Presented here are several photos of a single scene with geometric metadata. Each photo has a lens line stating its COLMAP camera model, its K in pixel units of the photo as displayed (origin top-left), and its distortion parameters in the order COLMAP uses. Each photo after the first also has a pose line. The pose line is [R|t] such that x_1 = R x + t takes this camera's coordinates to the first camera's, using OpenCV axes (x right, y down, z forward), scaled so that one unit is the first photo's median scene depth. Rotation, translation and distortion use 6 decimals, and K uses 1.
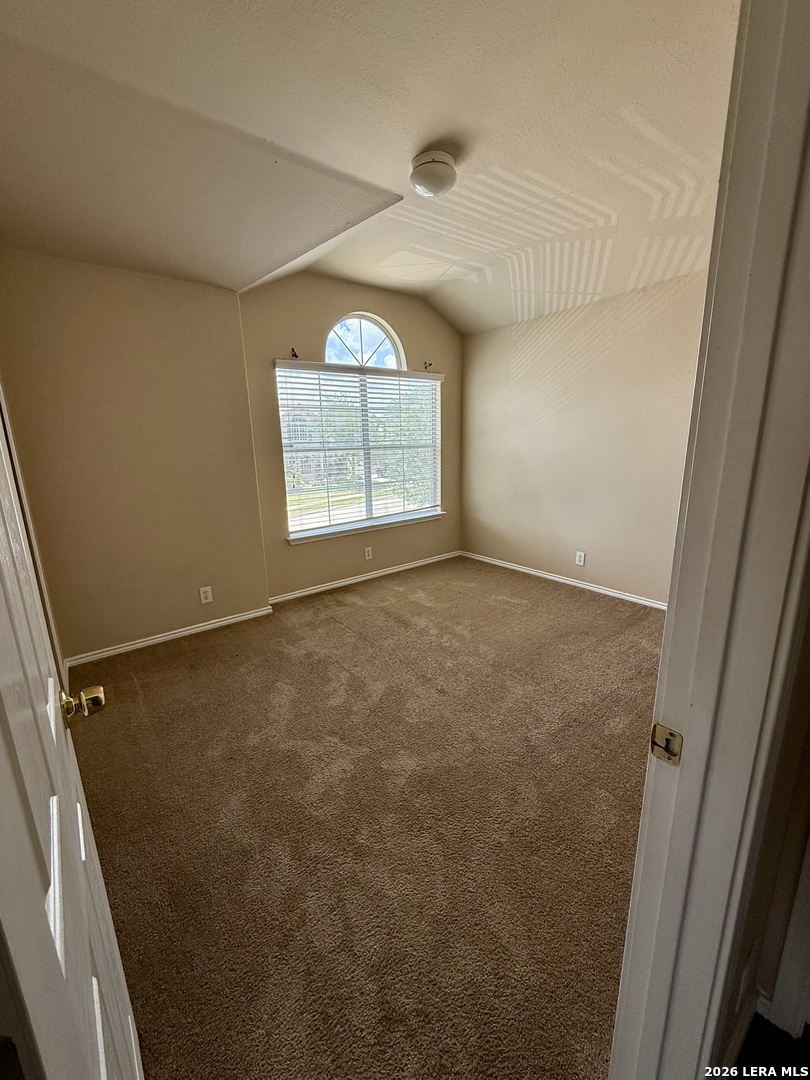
lens RADIAL K [[432.4, 0, 410.3], [0, 432.4, 535.4], [0, 0, 1]] dist [0.001105, 0.000576]
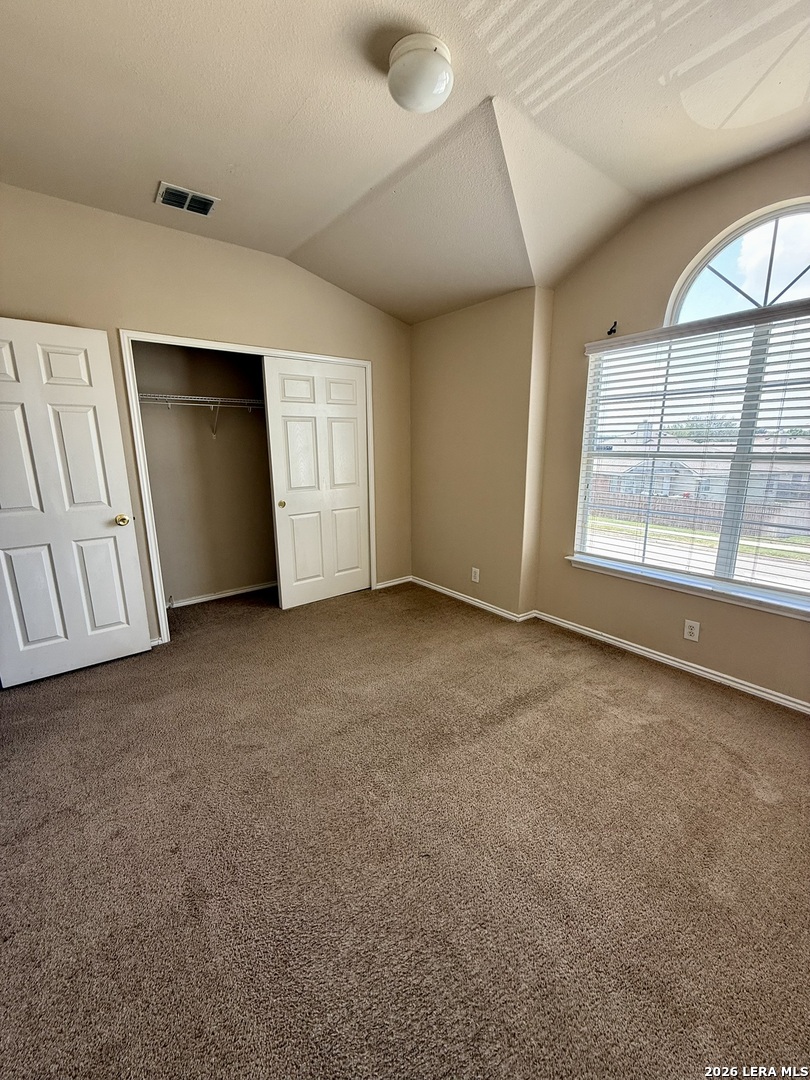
lens RADIAL K [[432.4, 0, 402.1], [0, 432.4, 539.0], [0, 0, 1]] dist [0.001105, 0.000576]
pose [[0.000768, 0.237859, -0.971299, 0.514376], [-0.216587, 0.948284, 0.232051, -0.147769], [0.976263, 0.210193, 0.052245, 0.608648]]
